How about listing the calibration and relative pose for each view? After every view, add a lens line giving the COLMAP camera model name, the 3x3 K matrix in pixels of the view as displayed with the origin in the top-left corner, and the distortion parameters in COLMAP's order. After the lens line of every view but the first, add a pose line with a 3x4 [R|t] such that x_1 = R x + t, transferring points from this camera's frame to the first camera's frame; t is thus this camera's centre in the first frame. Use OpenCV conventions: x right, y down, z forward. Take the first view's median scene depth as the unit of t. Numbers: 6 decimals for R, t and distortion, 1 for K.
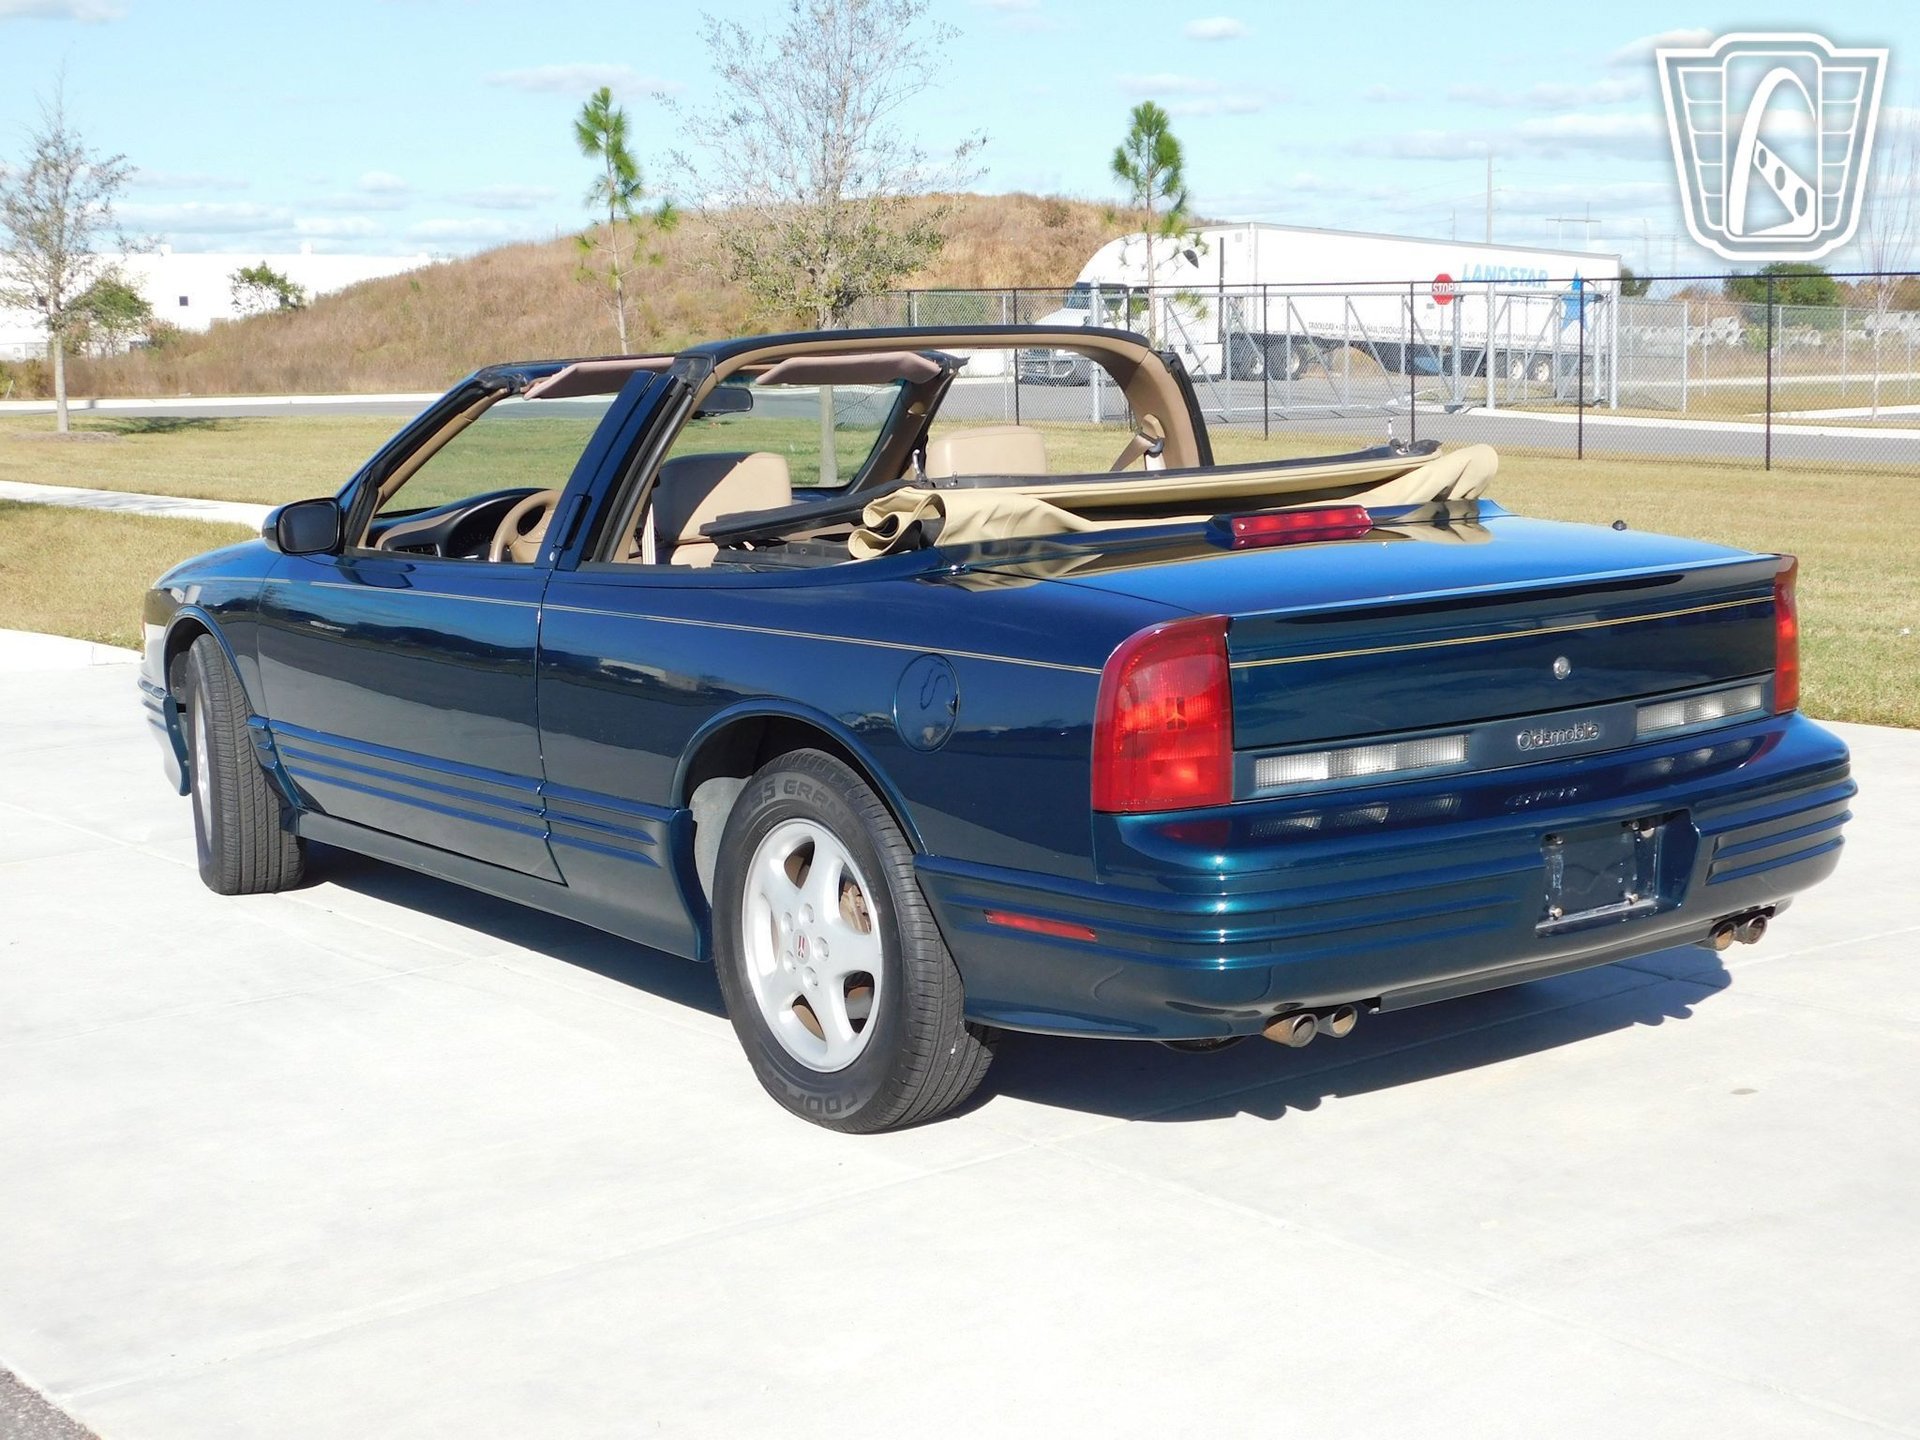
lens RADIAL K [[2855.5, 0, 960.0], [0, 2855.5, 720.0], [0, 0, 1]] dist [0.010157, -0.021592]
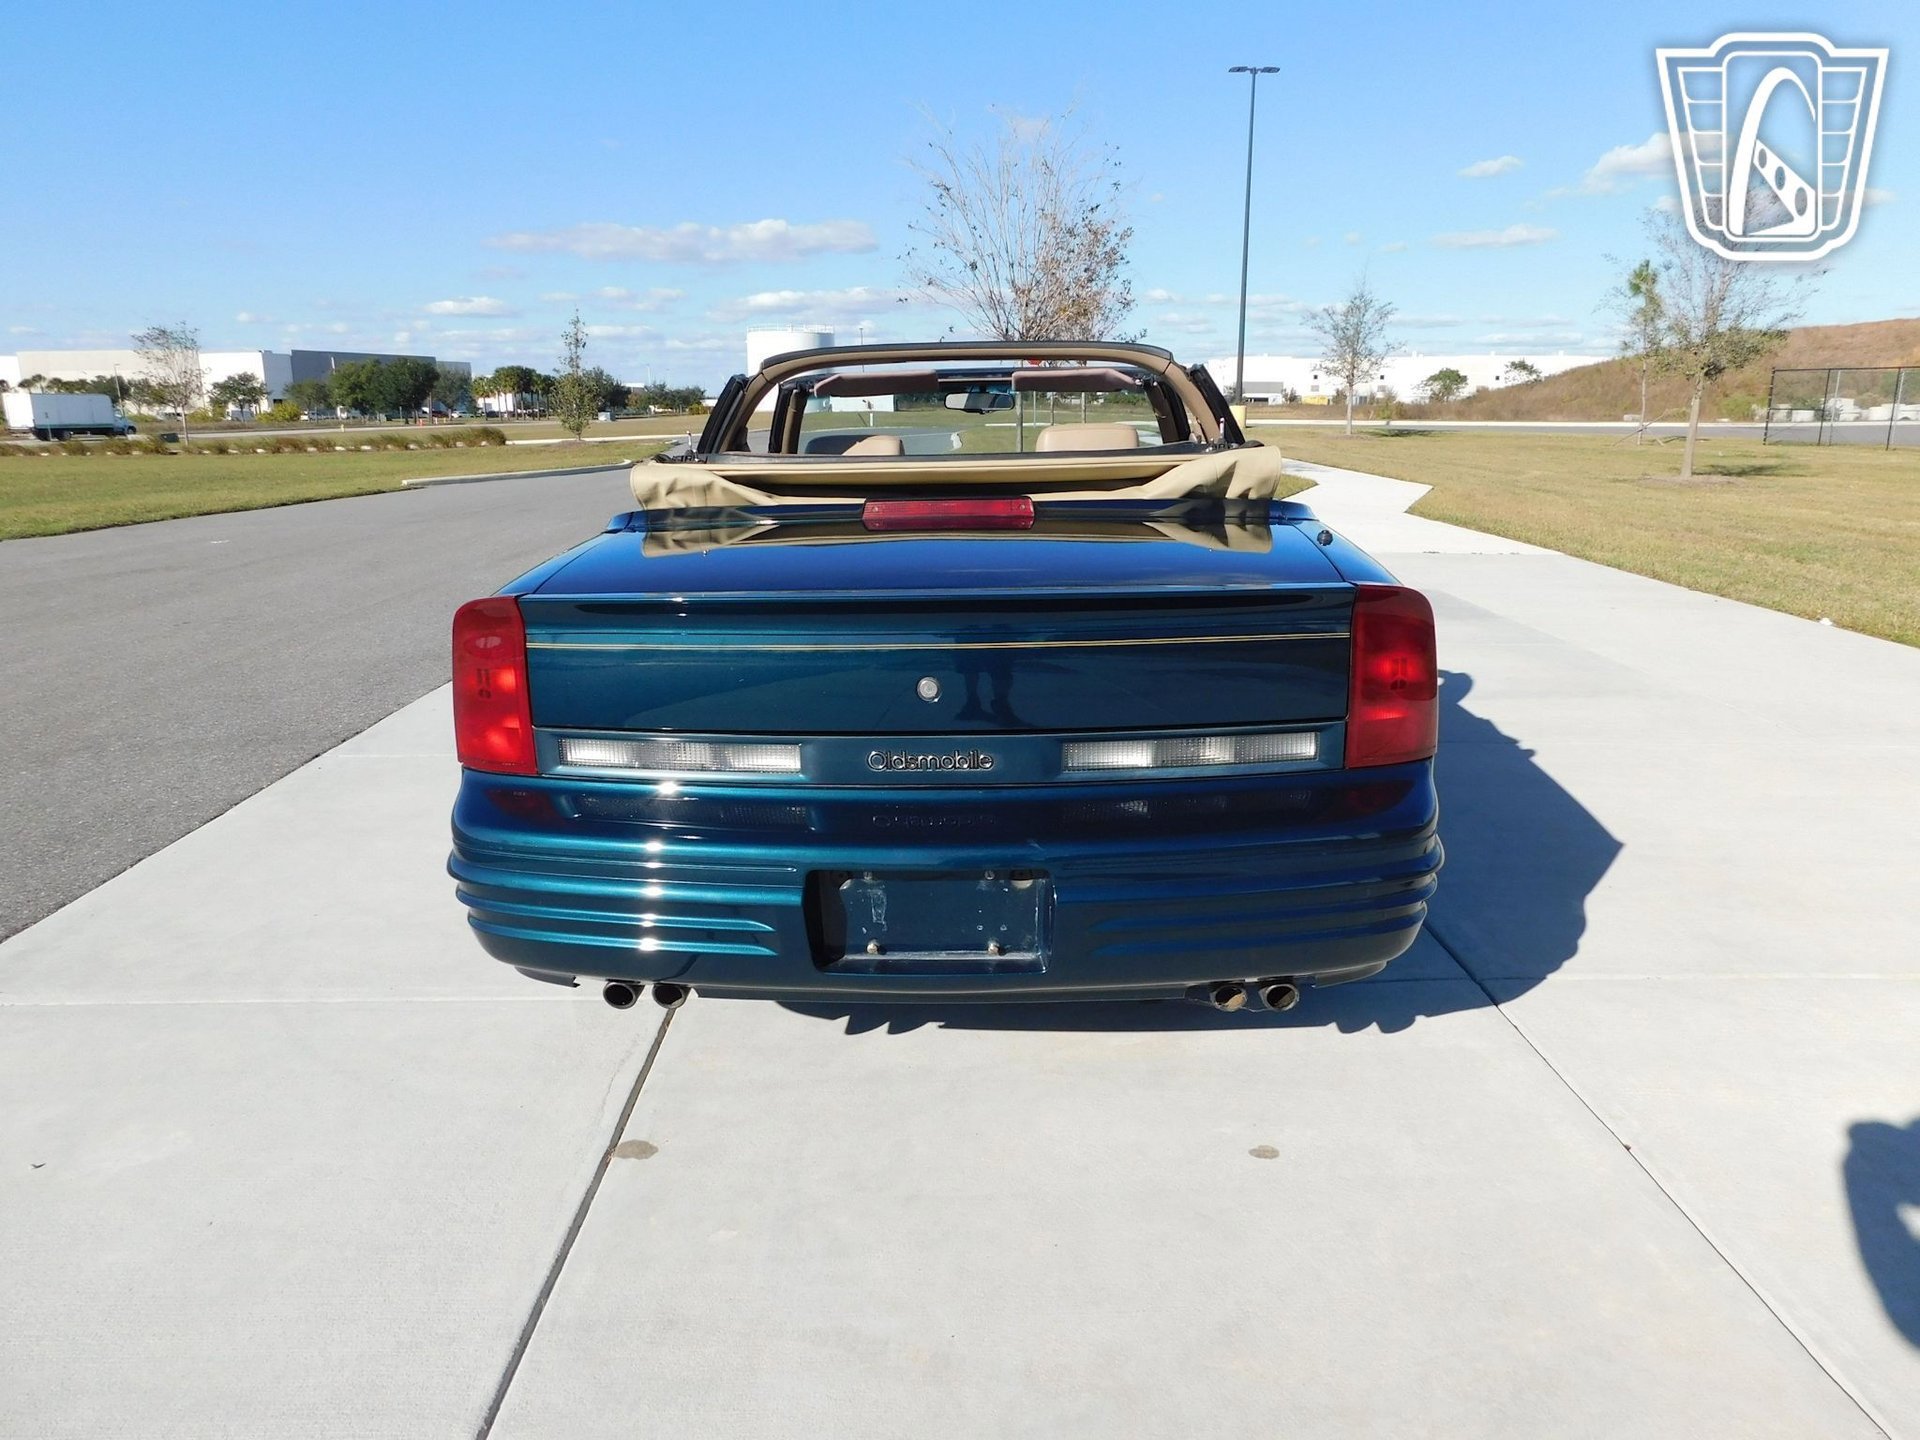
lens RADIAL K [[1253.4, 0, 961.3], [0, 1253.4, 710.8], [0, 0, 1]] dist [-0.072644, 0.051417]
pose [[0.788154, 0.157678, -0.594937, 0.384643], [-0.086858, 0.985448, 0.146110, -0.059000], [0.609318, -0.063483, 0.790381, 0.584747]]
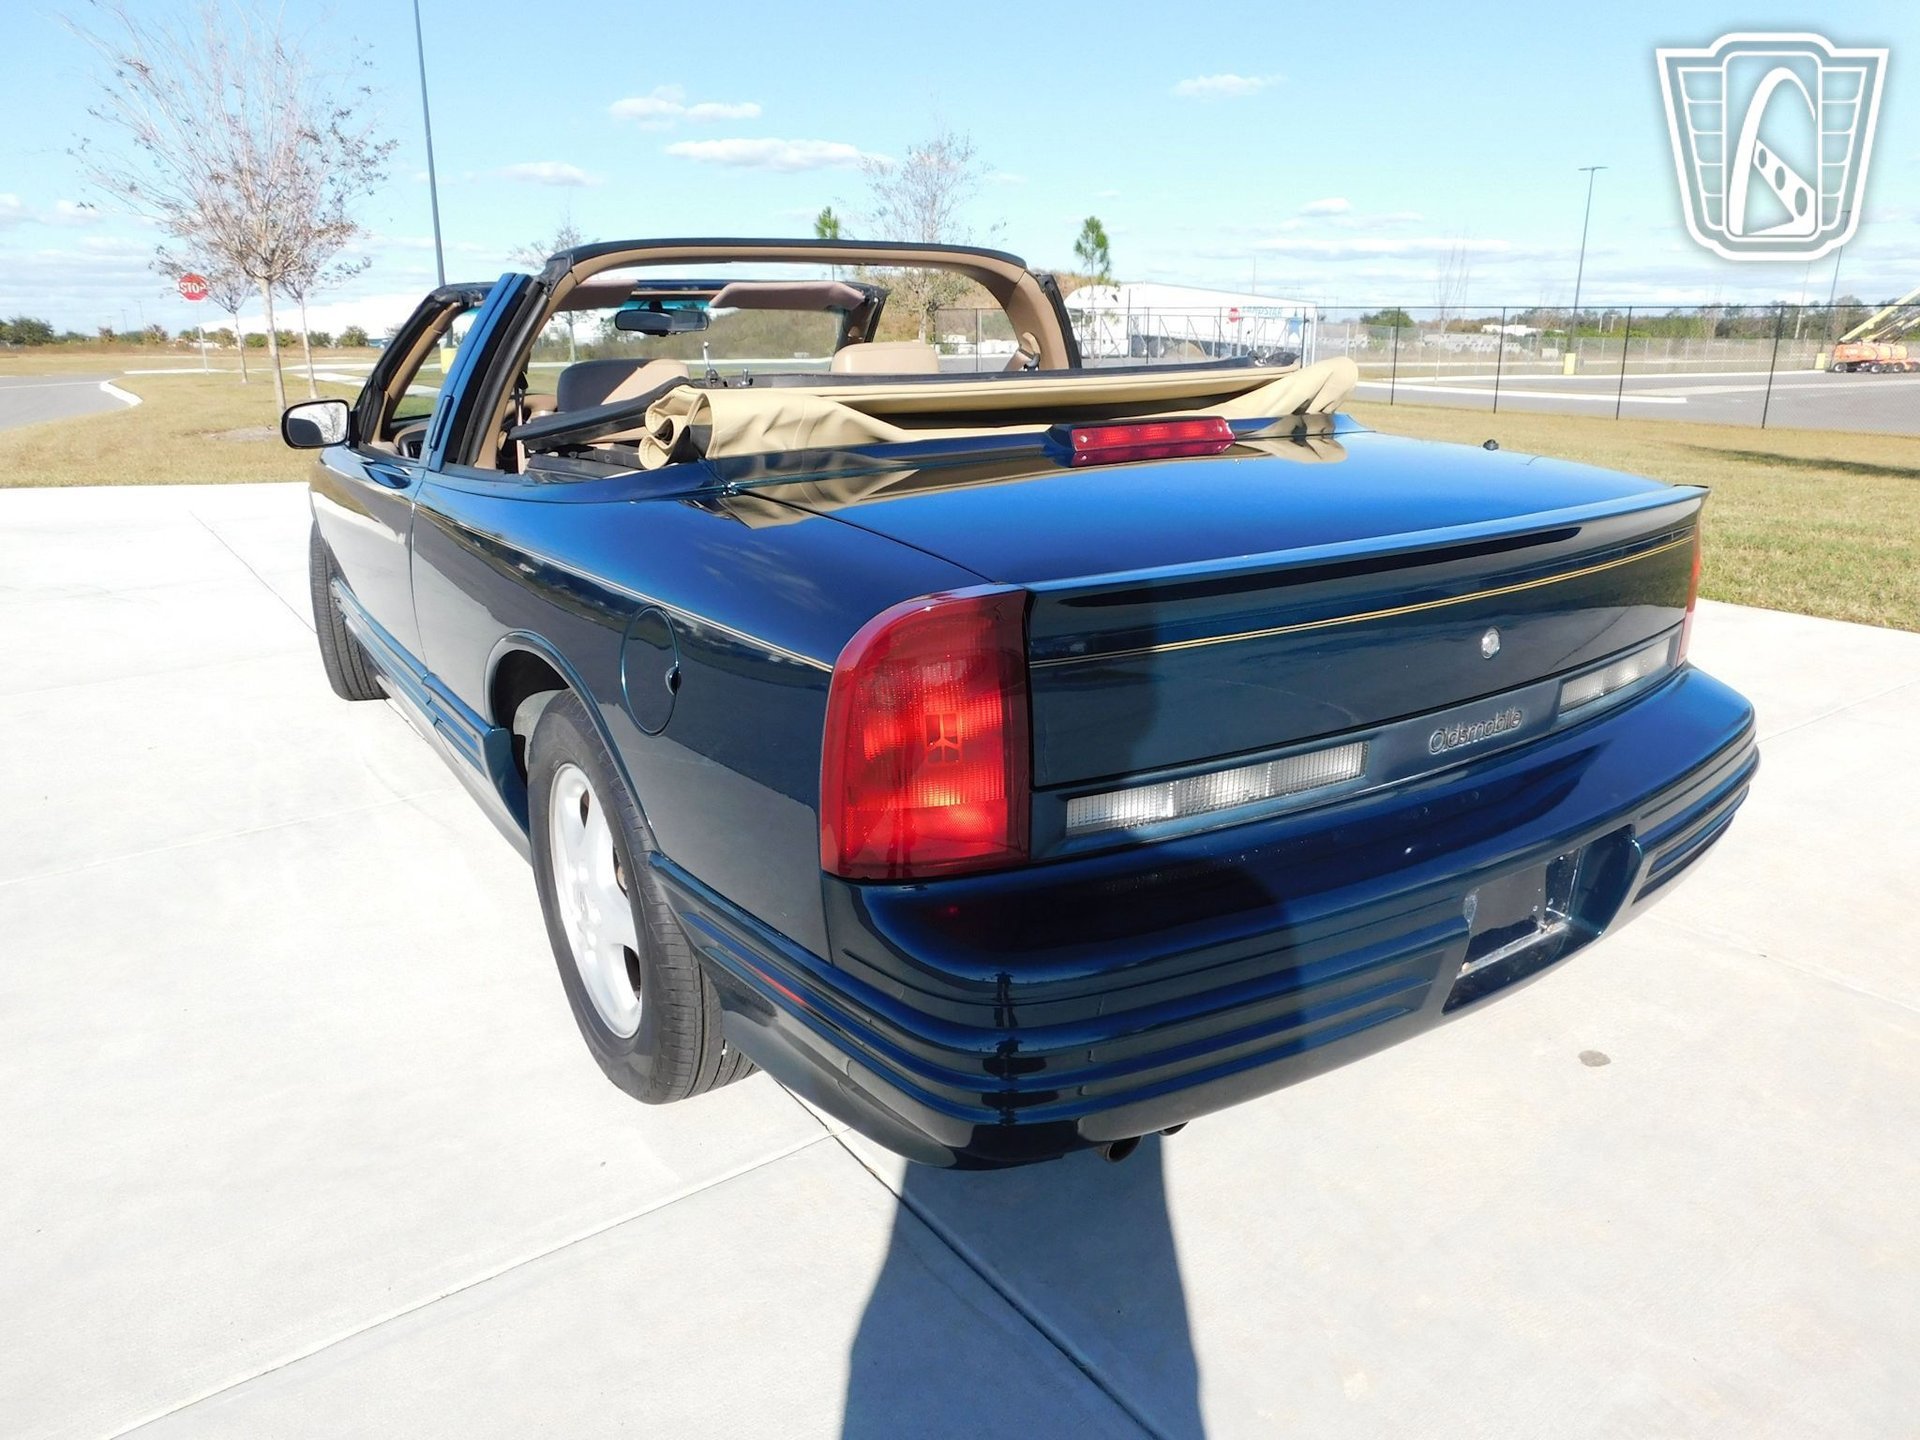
lens RADIAL K [[1253.4, 0, 961.3], [0, 1253.4, 710.8], [0, 0, 1]] dist [-0.072644, 0.051417]
pose [[0.999174, 0.023999, -0.032788, 0.069938], [-0.018541, 0.987321, 0.157650, -0.041918], [0.036156, -0.156912, 0.986951, 0.566800]]
